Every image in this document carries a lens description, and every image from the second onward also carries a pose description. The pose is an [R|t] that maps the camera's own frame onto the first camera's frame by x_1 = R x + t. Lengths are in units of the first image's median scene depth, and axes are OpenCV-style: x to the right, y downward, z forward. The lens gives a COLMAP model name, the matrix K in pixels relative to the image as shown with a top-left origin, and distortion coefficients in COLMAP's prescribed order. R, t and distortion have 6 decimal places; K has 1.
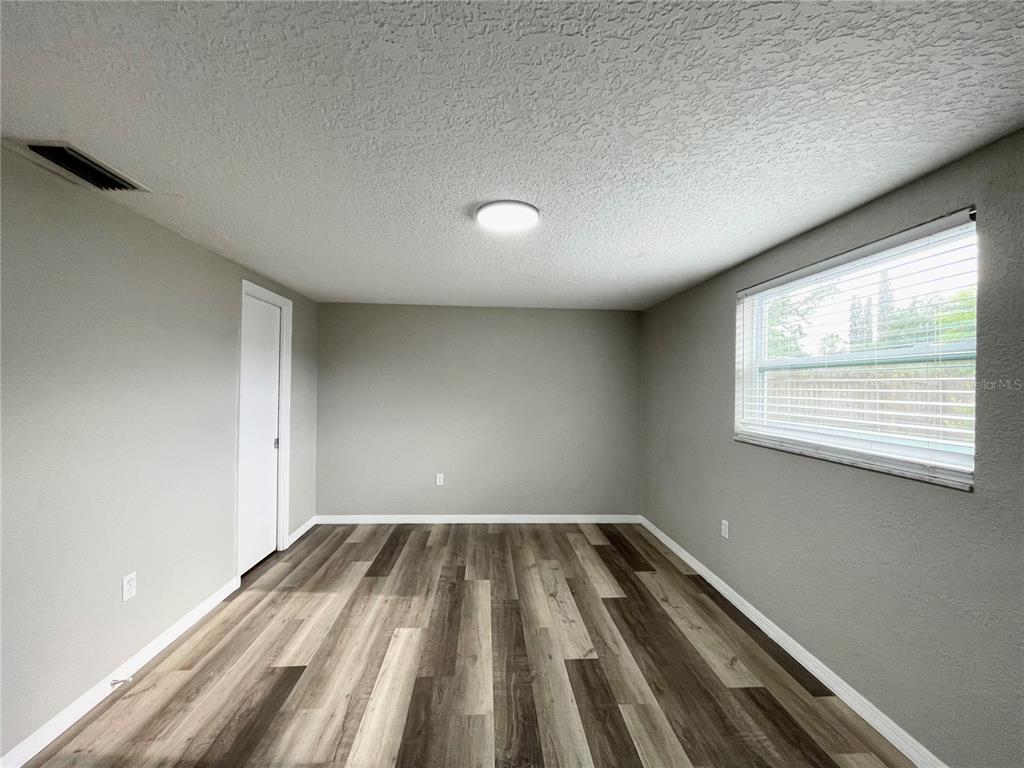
lens RADIAL K [[412.7, 0, 510.1], [0, 412.7, 385.3], [0, 0, 1]] dist [0.000060, 0.000313]
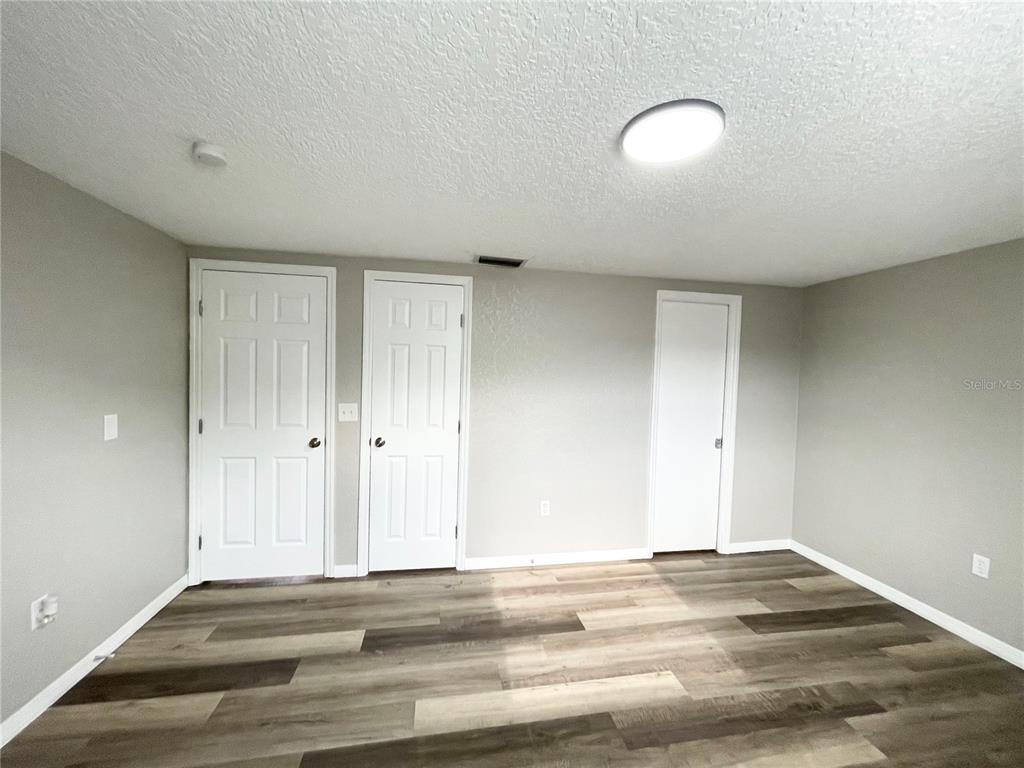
lens RADIAL K [[412.7, 0, 510.1], [0, 412.7, 385.3], [0, 0, 1]] dist [0.000060, 0.000313]
pose [[0.099469, 0.014544, -0.994934, 0.461643], [-0.014449, 0.999809, 0.013170, -0.004585], [0.994936, 0.013066, 0.099660, 0.507395]]
